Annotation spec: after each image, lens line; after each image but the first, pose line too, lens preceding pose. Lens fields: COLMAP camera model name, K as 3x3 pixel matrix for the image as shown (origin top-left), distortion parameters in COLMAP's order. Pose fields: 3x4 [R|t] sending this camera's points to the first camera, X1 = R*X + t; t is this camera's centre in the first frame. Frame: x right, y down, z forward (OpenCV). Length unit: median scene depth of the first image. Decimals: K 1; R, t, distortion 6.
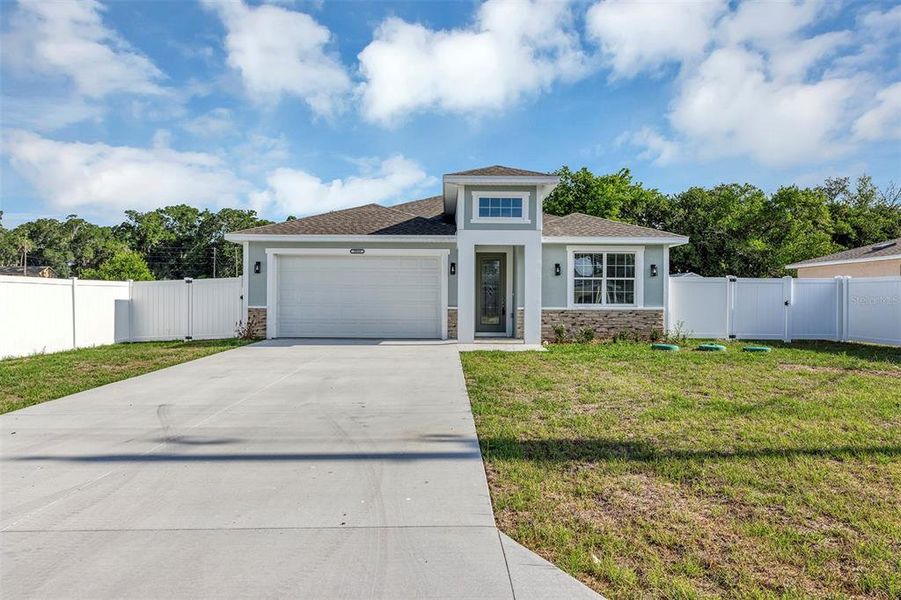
lens RADIAL K [[561.7, 0, 449.9], [0, 561.7, 299.1], [0, 0, 1]] dist [0.011695, 0.003853]
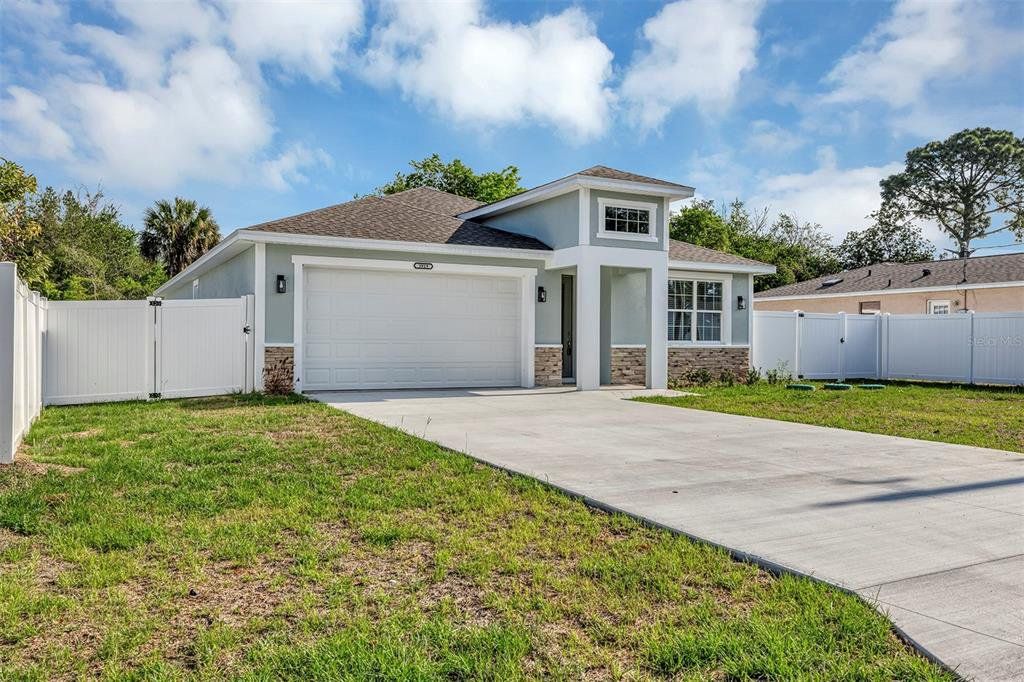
lens RADIAL K [[821.4, 0, 513.2], [0, 821.4, 342.6], [0, 0, 1]] dist [0.009279, -0.012775]
pose [[0.888034, 0.000684, 0.459778, -0.541093], [-0.002503, 0.999991, 0.003346, 0.007739], [-0.459772, -0.004122, 0.888028, 0.025781]]
